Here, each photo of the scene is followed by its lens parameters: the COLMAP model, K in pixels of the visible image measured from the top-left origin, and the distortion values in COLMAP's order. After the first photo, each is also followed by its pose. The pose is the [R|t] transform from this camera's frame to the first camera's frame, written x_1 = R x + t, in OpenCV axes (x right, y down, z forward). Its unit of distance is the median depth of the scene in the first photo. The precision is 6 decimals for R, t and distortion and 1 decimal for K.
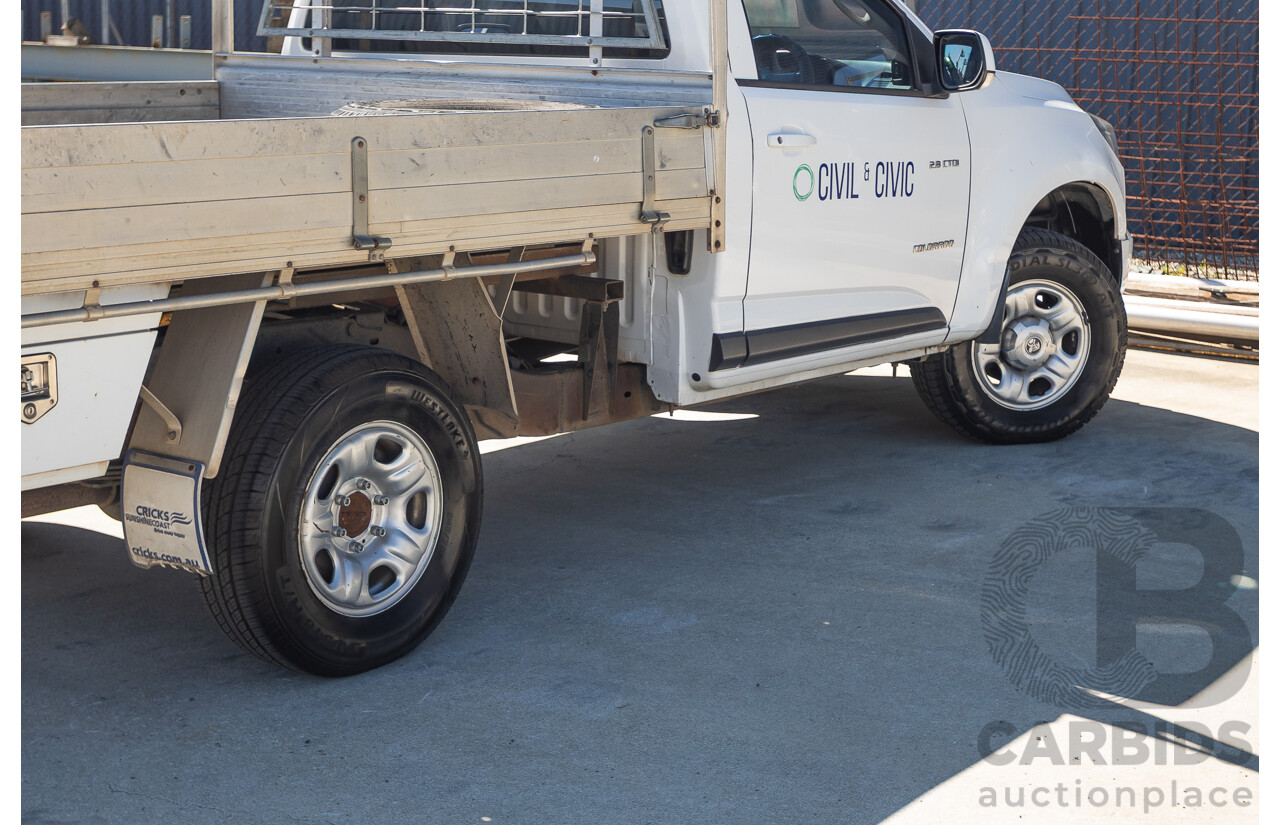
lens RADIAL K [[2171.7, 0, 637.6], [0, 2171.7, 390.6], [0, 0, 1]] dist [-0.024599, 0.065565]
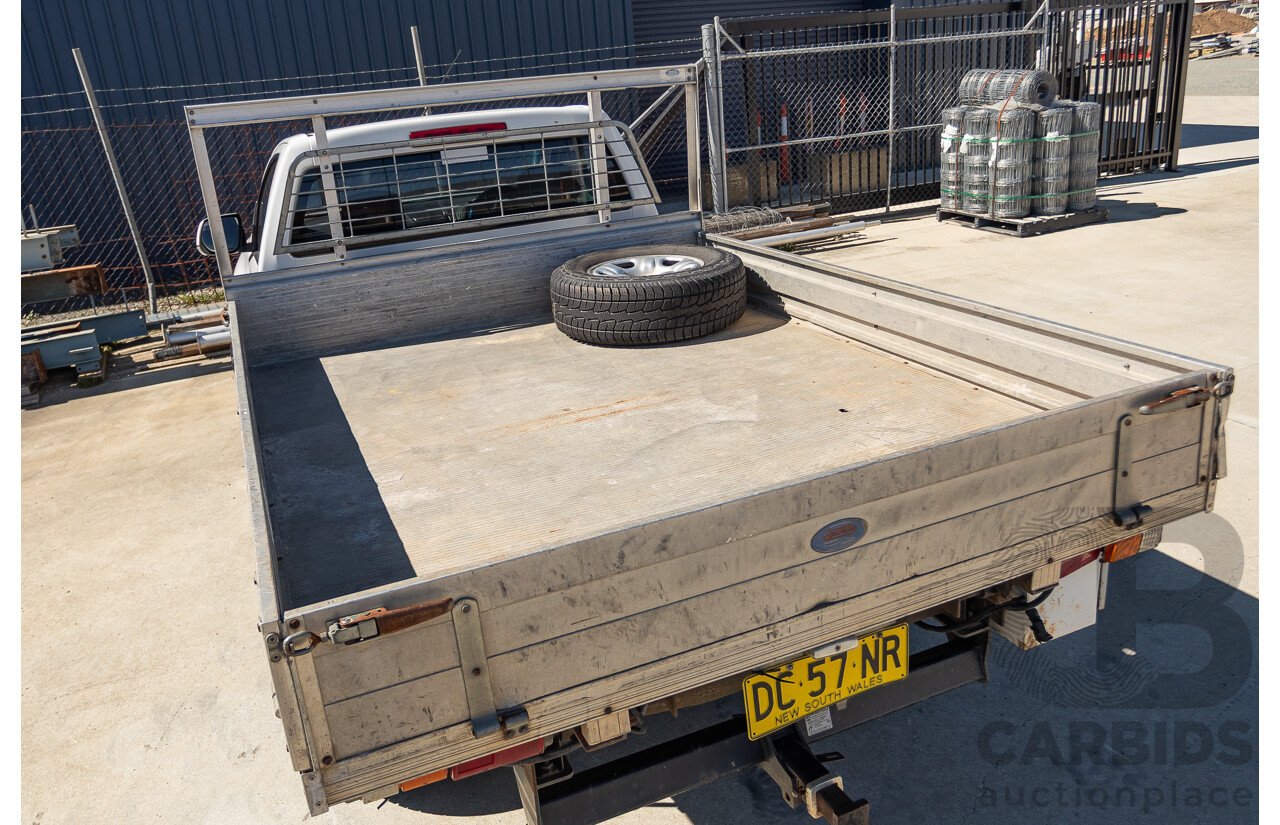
lens RADIAL K [[955.1, 0, 632.2], [0, 955.1, 402.0], [0, 0, 1]] dist [-0.049232, 0.060292]
pose [[0.460328, -0.342164, 0.819159, -0.622078], [0.233061, 0.936950, 0.260397, -0.202971], [-0.856610, 0.071047, 0.511049, 0.641937]]
